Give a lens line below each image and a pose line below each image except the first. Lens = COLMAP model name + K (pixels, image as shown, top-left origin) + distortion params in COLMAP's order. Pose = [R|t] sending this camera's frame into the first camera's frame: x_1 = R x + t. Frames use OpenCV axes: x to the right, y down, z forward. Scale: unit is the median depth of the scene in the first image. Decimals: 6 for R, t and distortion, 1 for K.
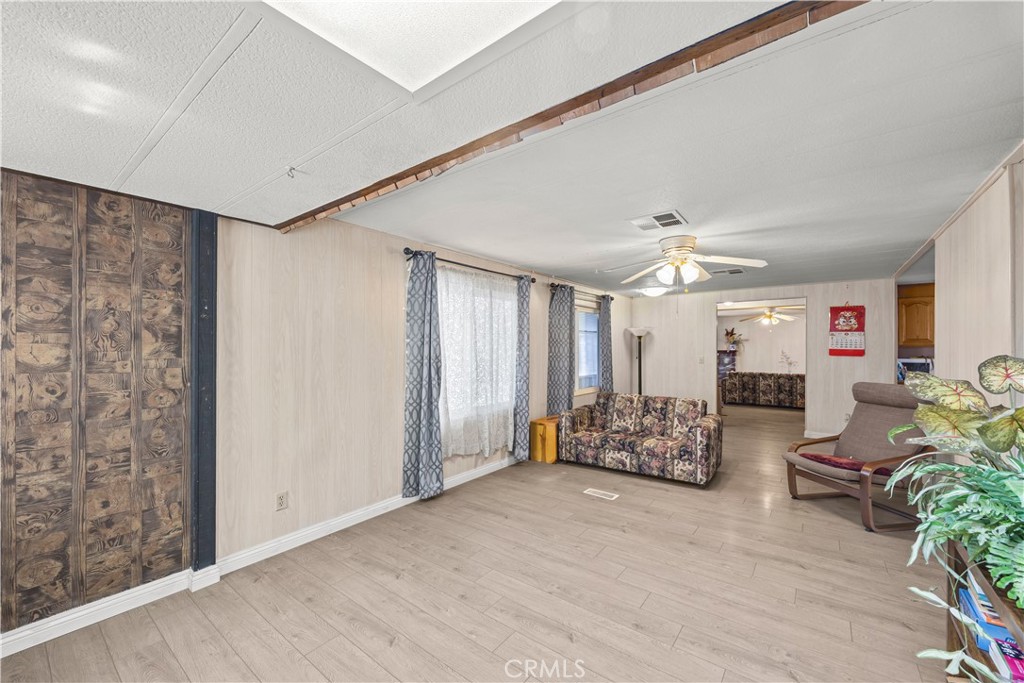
lens RADIAL K [[392.8, 0, 503.7], [0, 392.8, 346.3], [0, 0, 1]] dist [-0.004293, 0.000052]
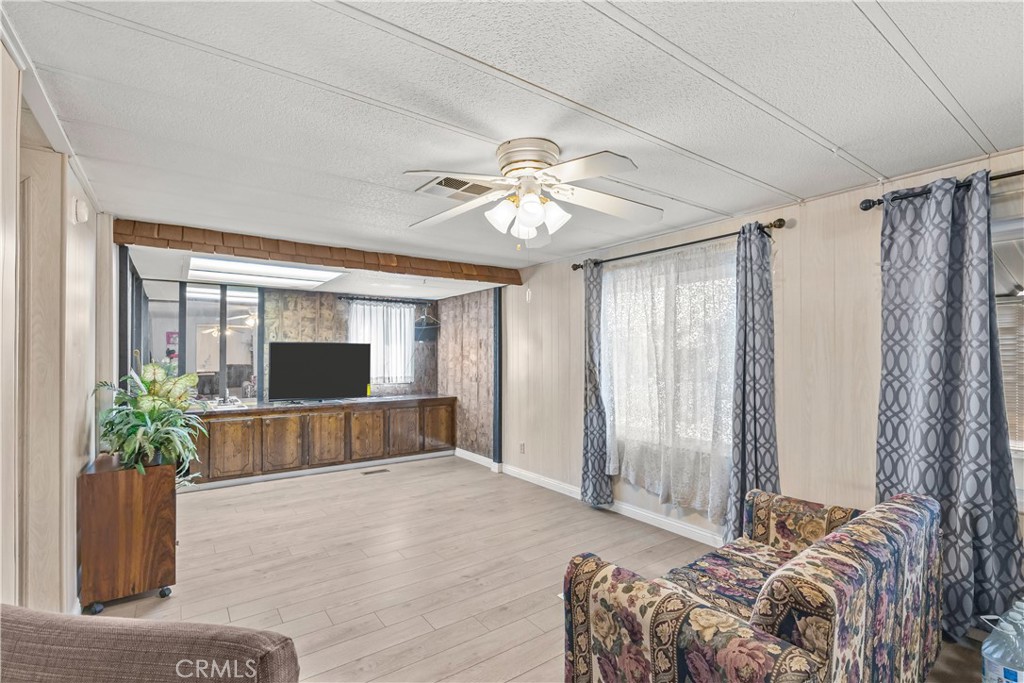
lens RADIAL K [[478.0, 0, 514.0], [0, 478.0, 348.3], [0, 0, 1]] dist [-0.001066, -0.000168]
pose [[-0.258294, -0.005486, -0.966051, 1.487525], [0.006498, 0.999951, -0.007416, -0.007495], [0.966044, -0.008193, -0.258246, 1.606694]]
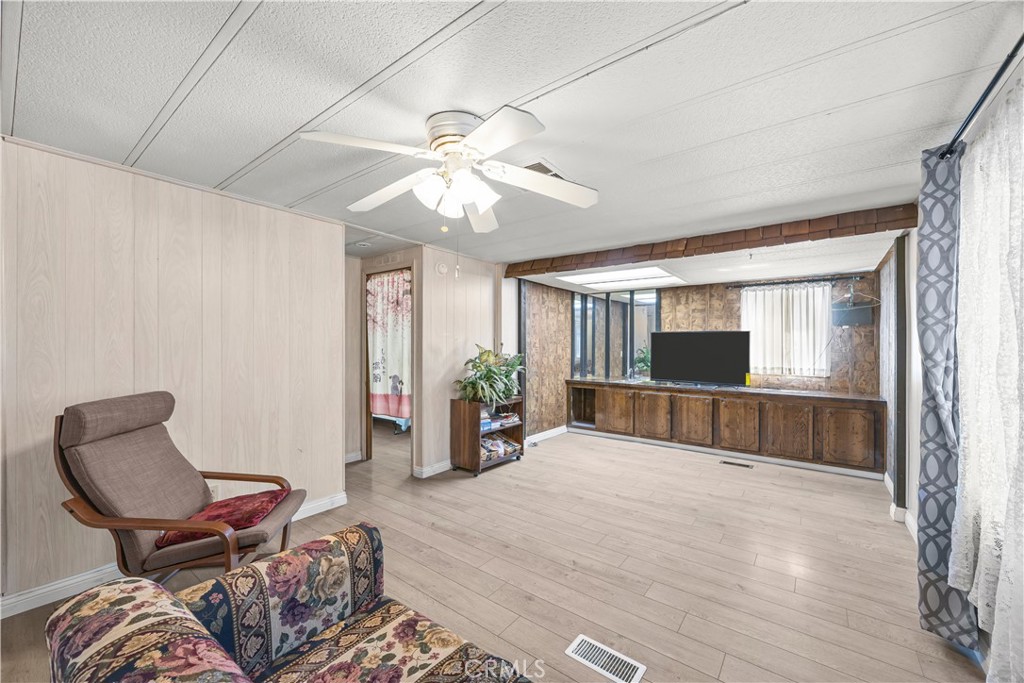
lens RADIAL K [[392.8, 0, 510.9], [0, 392.8, 344.9], [0, 0, 1]] dist [-0.004293, 0.000052]
pose [[-0.999678, -0.001138, -0.025337, 0.541471], [-0.000957, 0.999974, -0.007167, 0.028342], [0.025345, -0.007140, -0.999653, 2.135550]]
